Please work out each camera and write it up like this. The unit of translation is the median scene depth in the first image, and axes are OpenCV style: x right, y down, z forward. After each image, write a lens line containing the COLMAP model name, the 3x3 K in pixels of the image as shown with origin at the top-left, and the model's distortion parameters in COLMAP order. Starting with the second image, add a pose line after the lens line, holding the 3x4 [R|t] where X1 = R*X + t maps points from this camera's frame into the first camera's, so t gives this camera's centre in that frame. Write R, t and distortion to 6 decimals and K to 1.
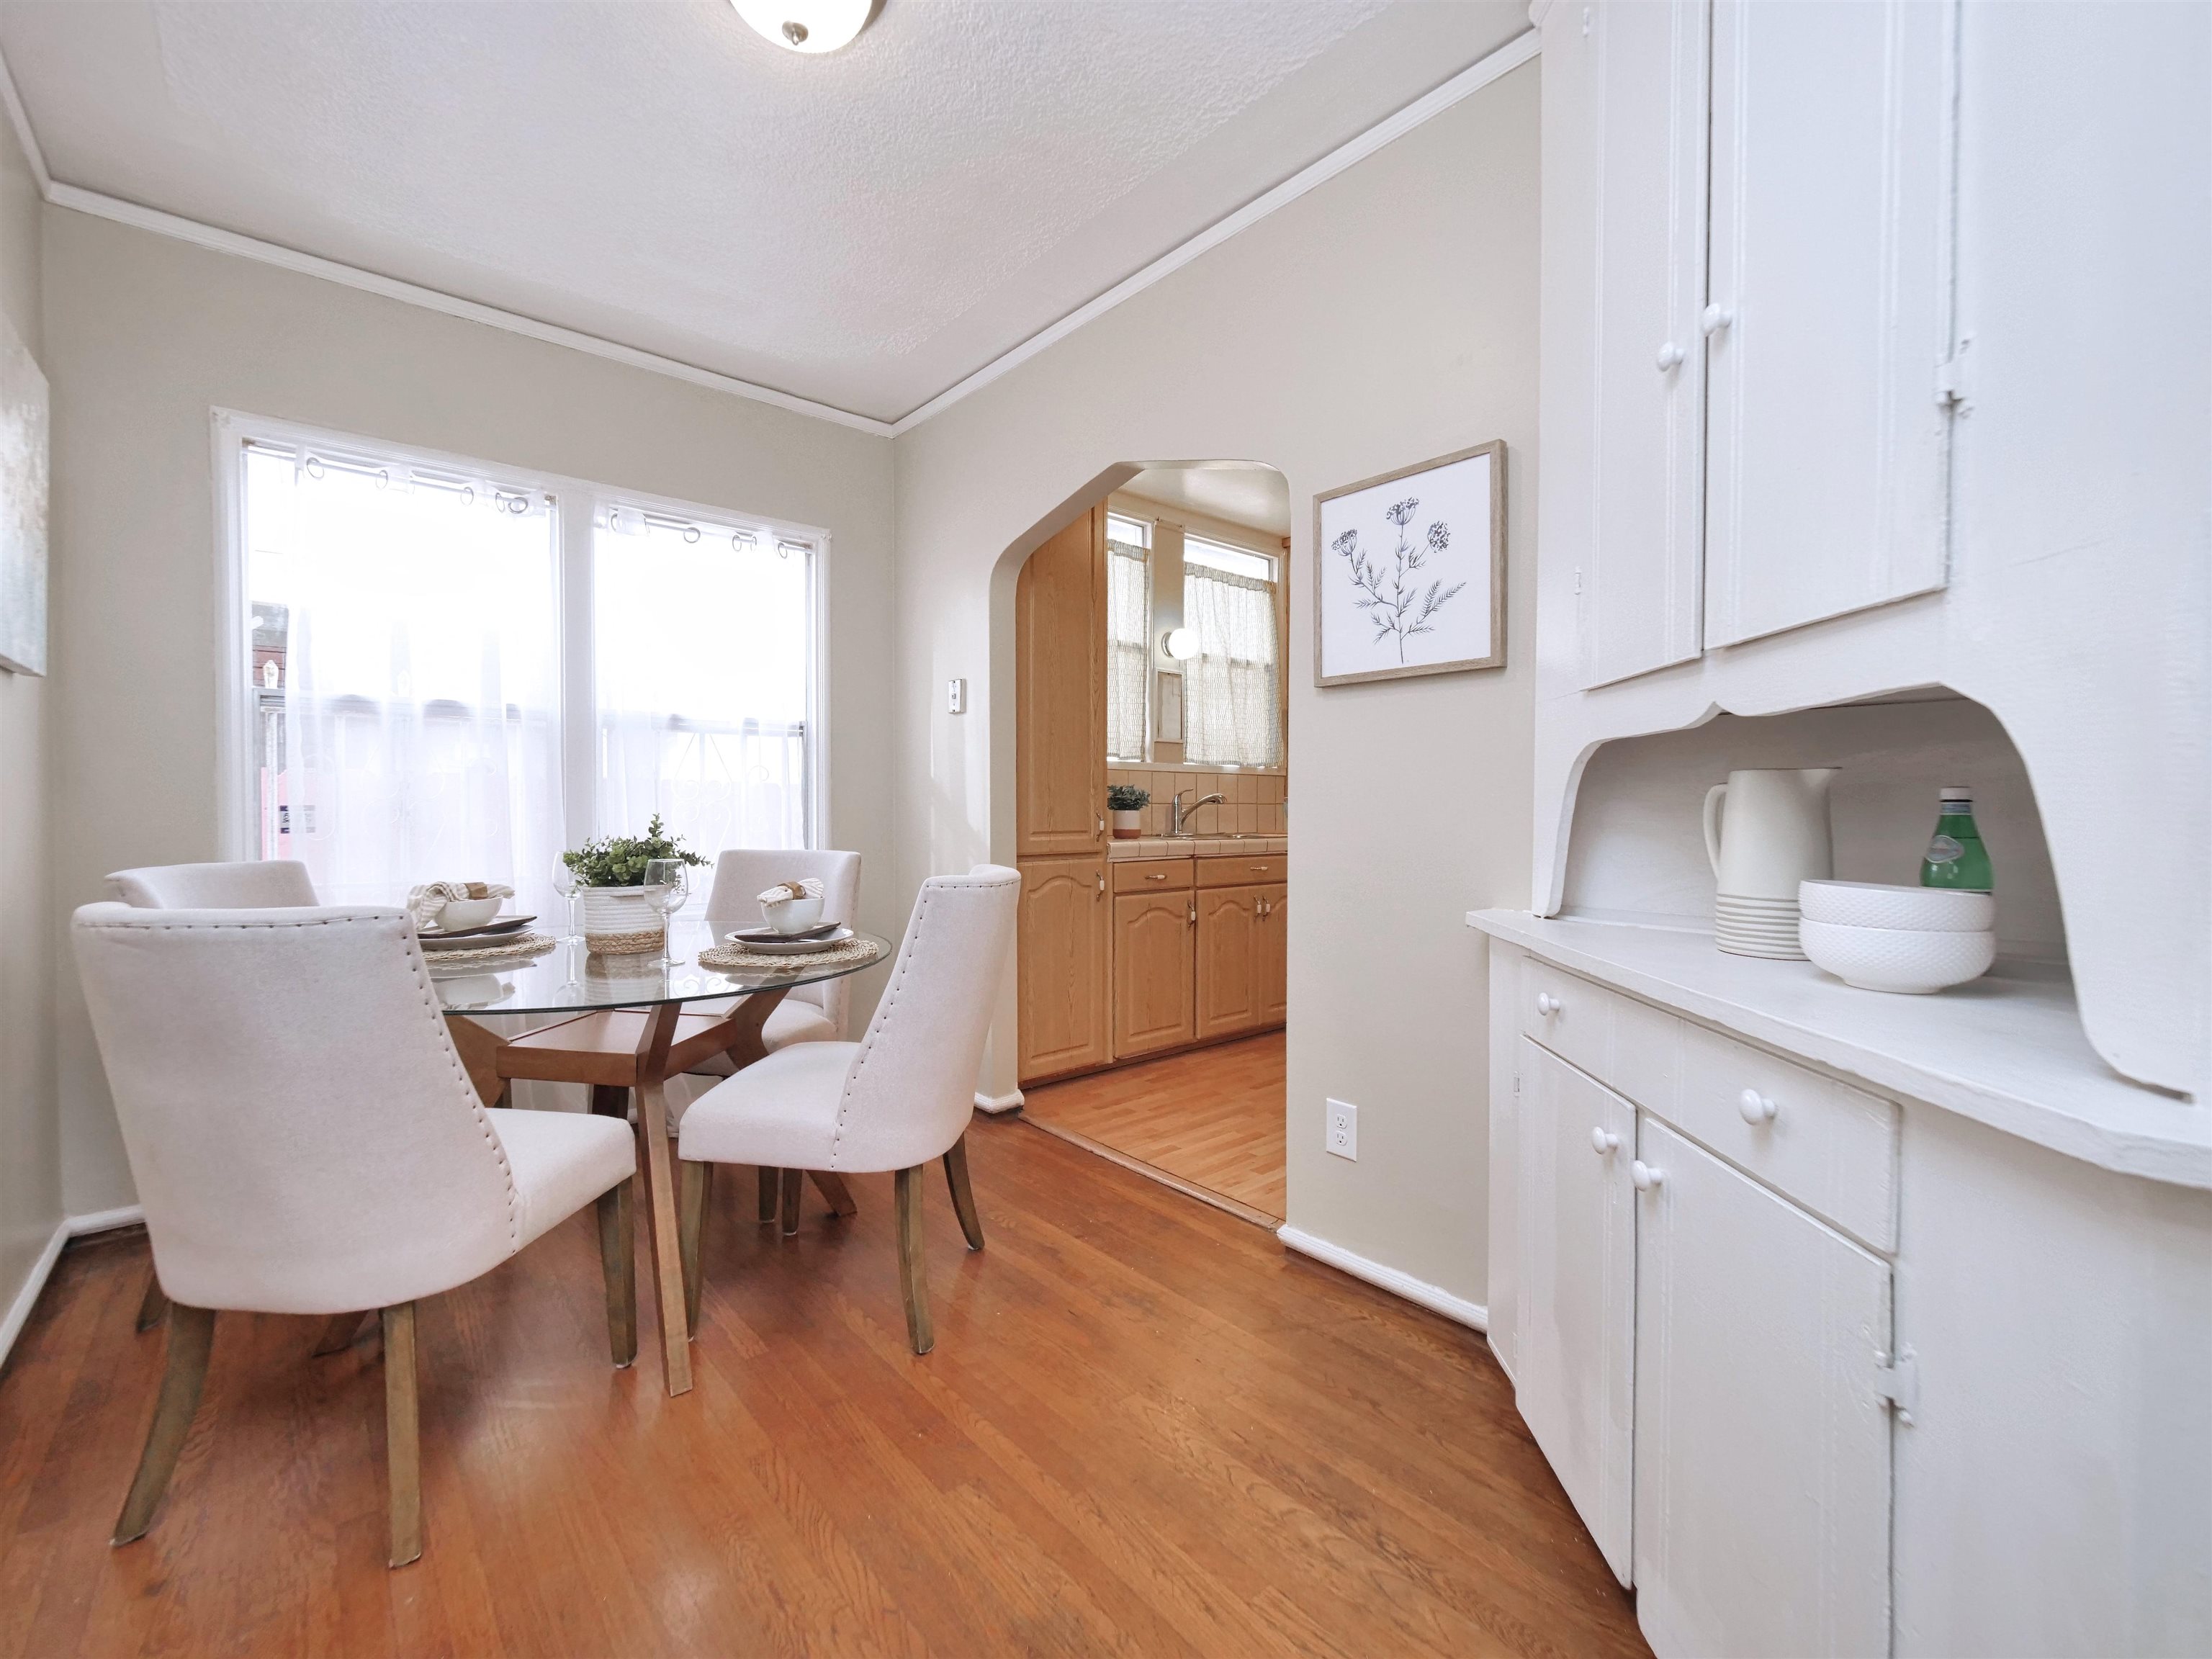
lens RADIAL K [[937.7, 0, 1092.5], [0, 937.7, 824.5], [0, 0, 1]] dist [-0.004891, -0.000507]
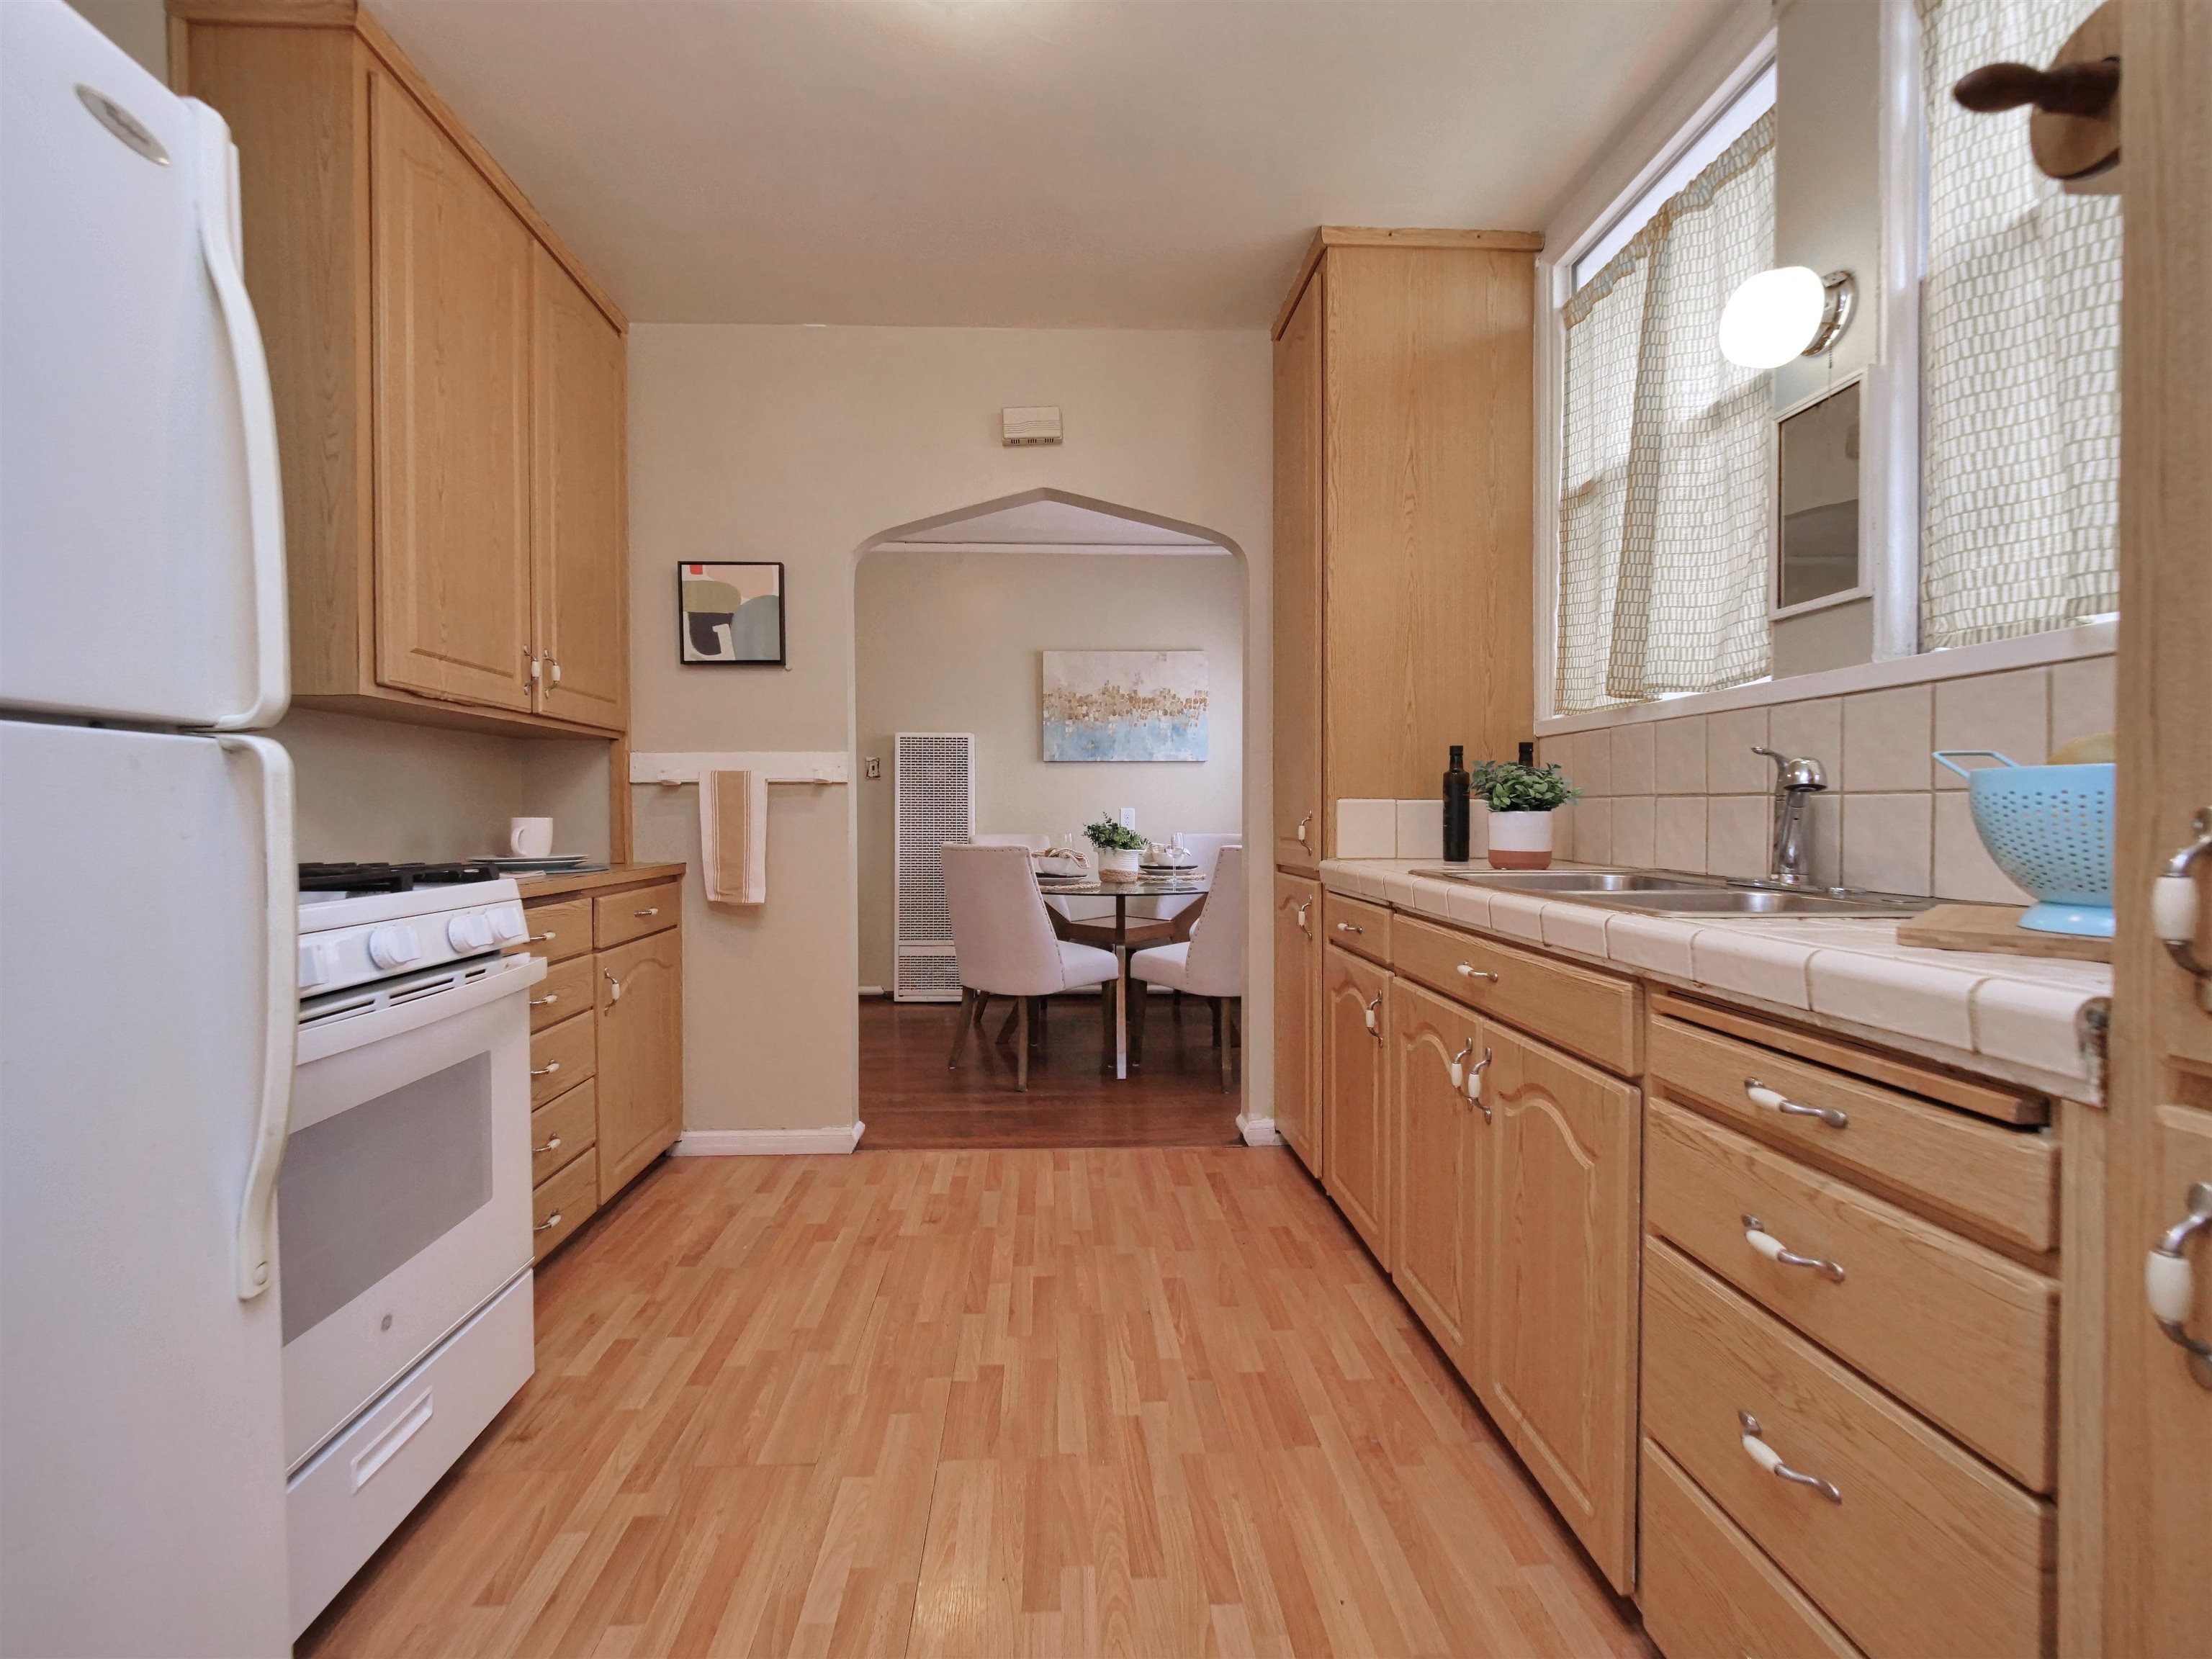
lens RADIAL K [[937.7, 0, 1092.5], [0, 937.7, 824.5], [0, 0, 1]] dist [-0.004891, -0.000507]
pose [[-0.624896, 0.005078, -0.780691, 1.177698], [-0.015166, 0.999711, 0.018642, -0.029606], [0.780560, 0.023489, -0.624639, 2.354704]]
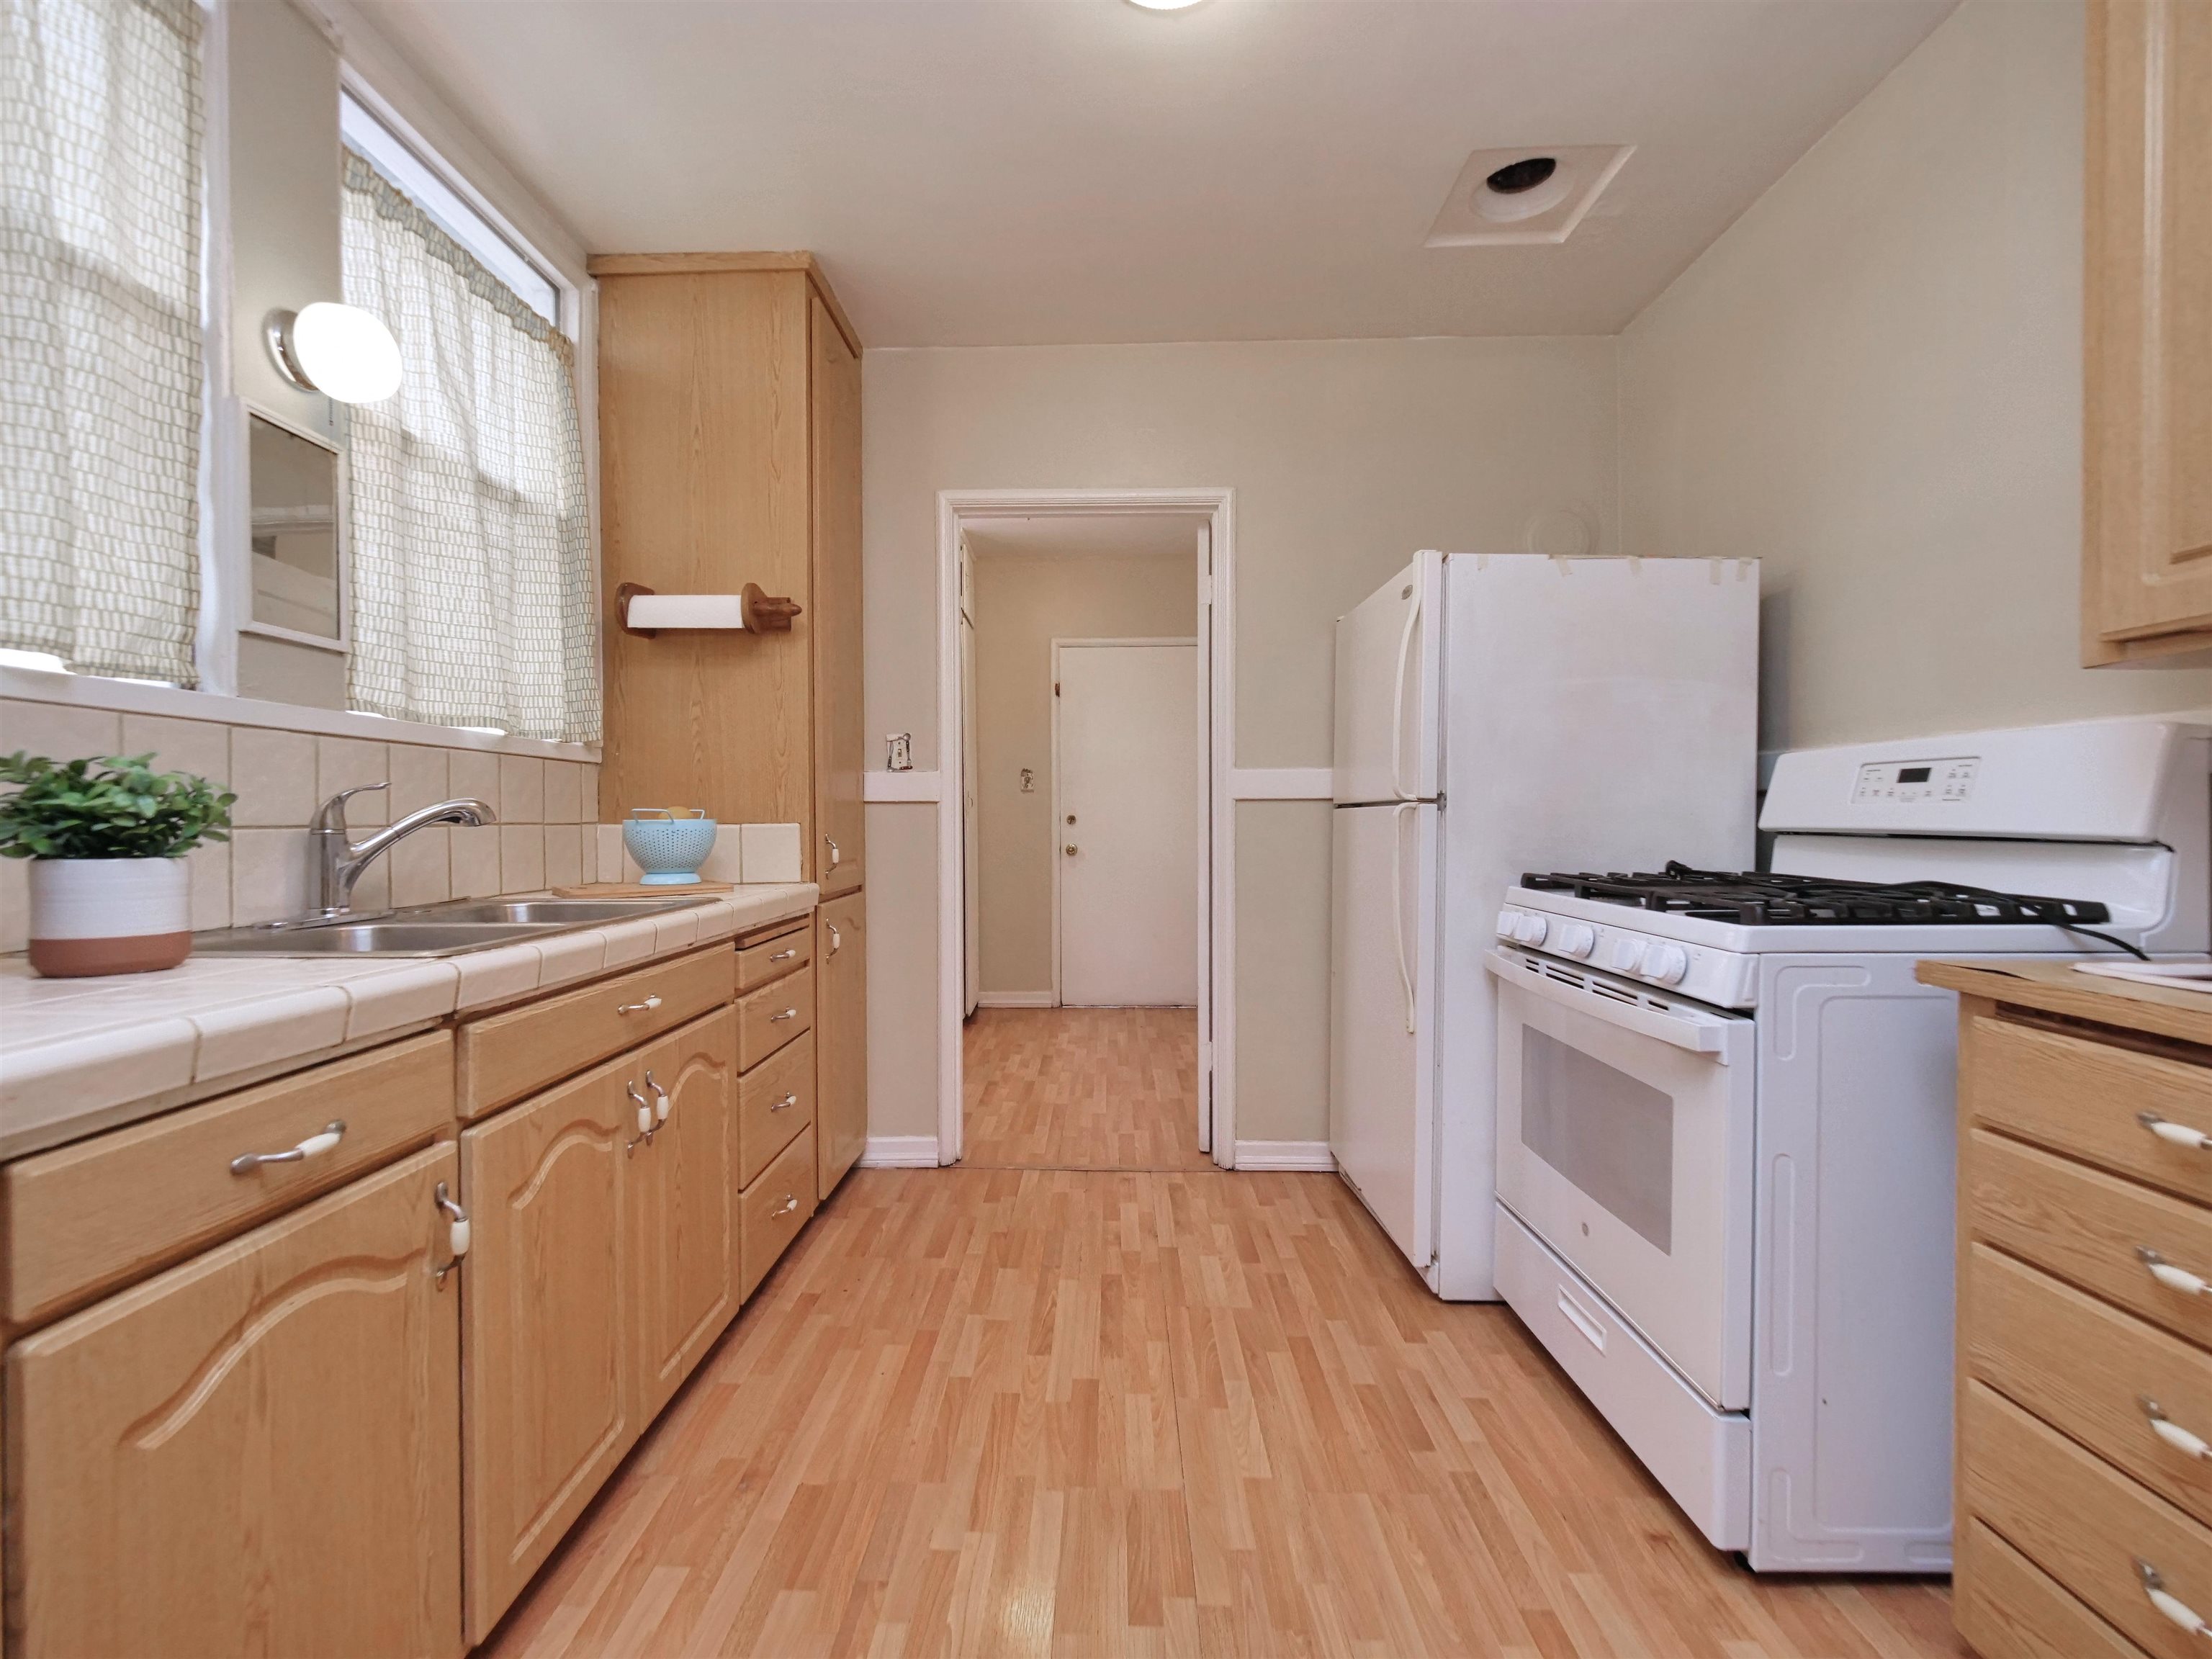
lens RADIAL K [[943.6, 0, 1095.5], [0, 943.6, 824.7], [0, 0, 1]] dist [-0.010983, 0.004713]
pose [[0.674672, -0.013629, 0.737992, 0.061410], [0.021038, 0.999778, -0.000770, -0.038307], [-0.737818, 0.016045, 0.674809, 1.324453]]
